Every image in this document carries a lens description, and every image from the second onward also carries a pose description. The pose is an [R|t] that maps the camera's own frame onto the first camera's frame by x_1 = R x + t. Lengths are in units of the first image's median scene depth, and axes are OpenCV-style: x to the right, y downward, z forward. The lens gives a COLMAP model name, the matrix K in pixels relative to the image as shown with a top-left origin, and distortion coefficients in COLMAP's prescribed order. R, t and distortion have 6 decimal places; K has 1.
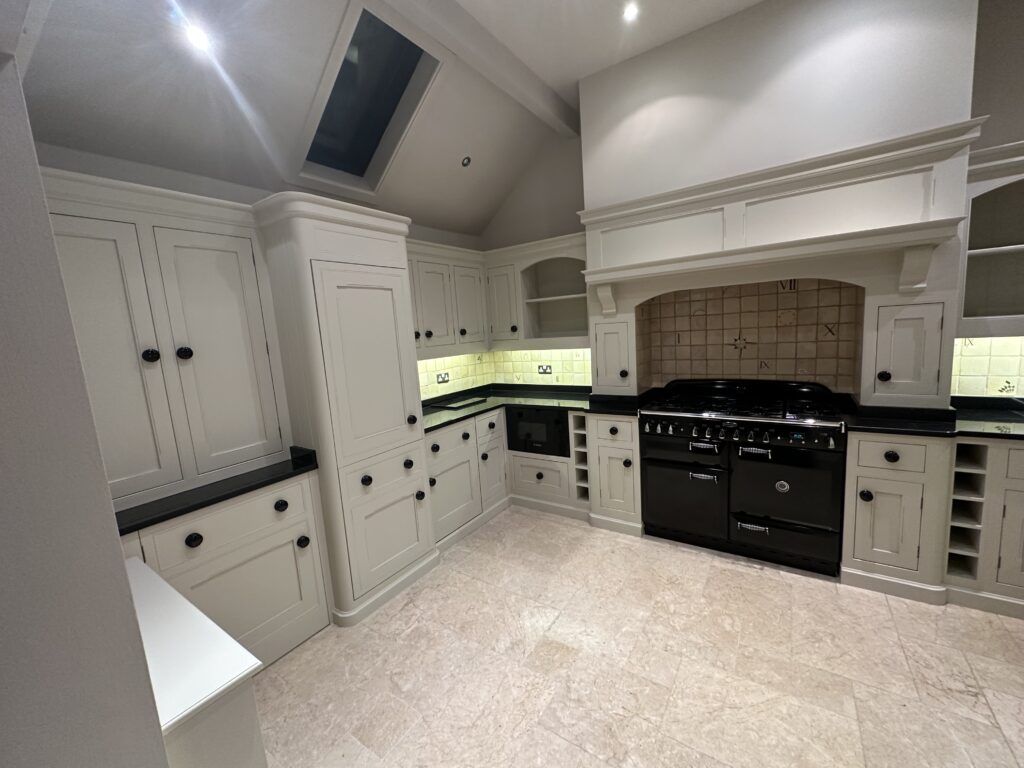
lens RADIAL K [[409.3, 0, 512.0], [0, 409.3, 384.0], [0, 0, 1]] dist [0.008056, 0.000008]
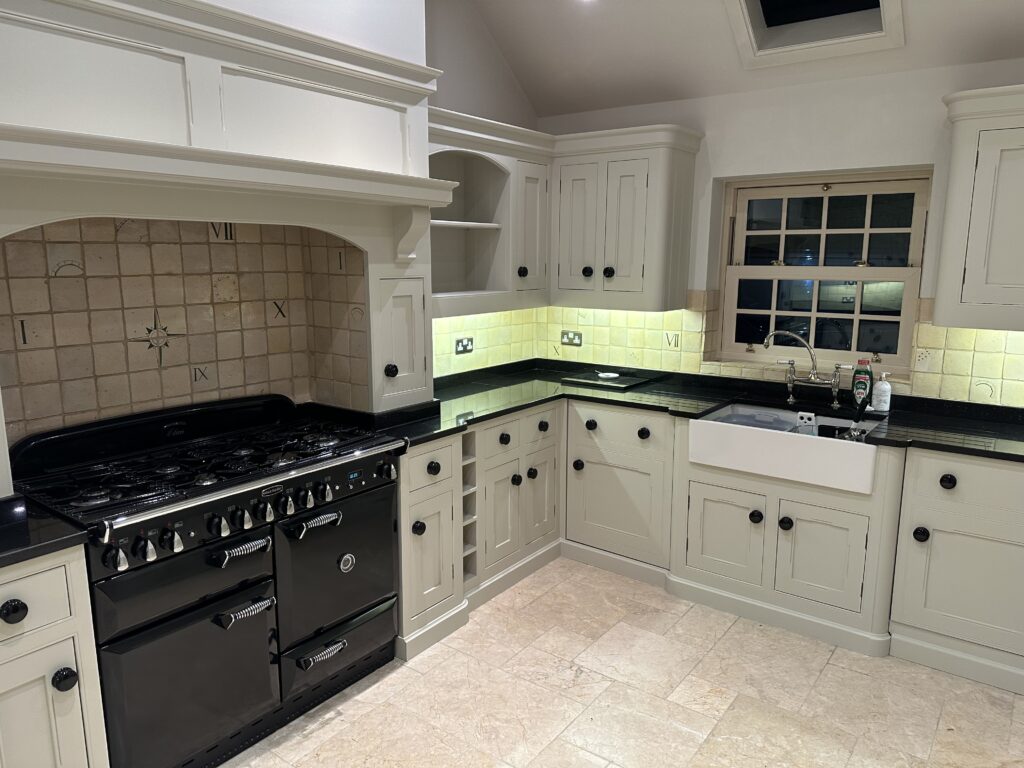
lens RADIAL K [[719.8, 0, 513.6], [0, 719.8, 382.3], [0, 0, 1]] dist [0.116236, -0.142927]
pose [[0.050326, -0.114223, 0.992180, -0.320154], [0.129873, 0.985752, 0.106895, -0.085594], [-0.990253, 0.123477, 0.064443, 0.535038]]
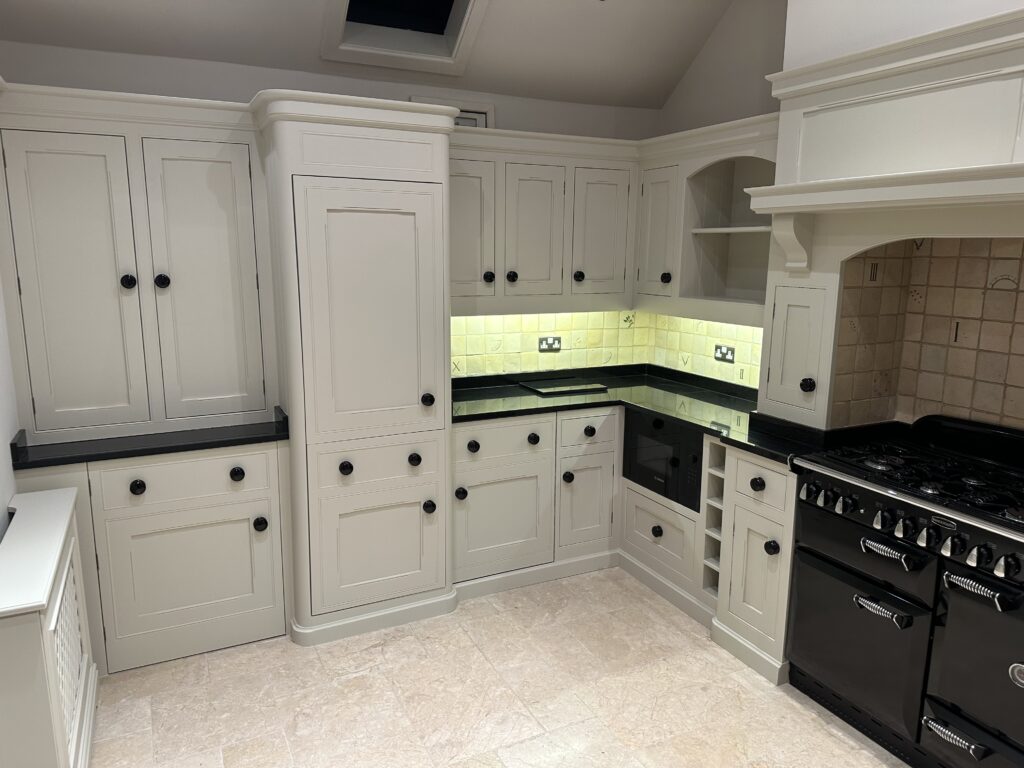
lens RADIAL K [[719.8, 0, 513.6], [0, 719.8, 382.3], [0, 0, 1]] dist [0.116236, -0.142927]
pose [[0.867797, 0.164063, -0.469055, 0.408373], [-0.134323, 0.986233, 0.096447, -0.072809], [0.478421, -0.020692, 0.877887, -0.019374]]
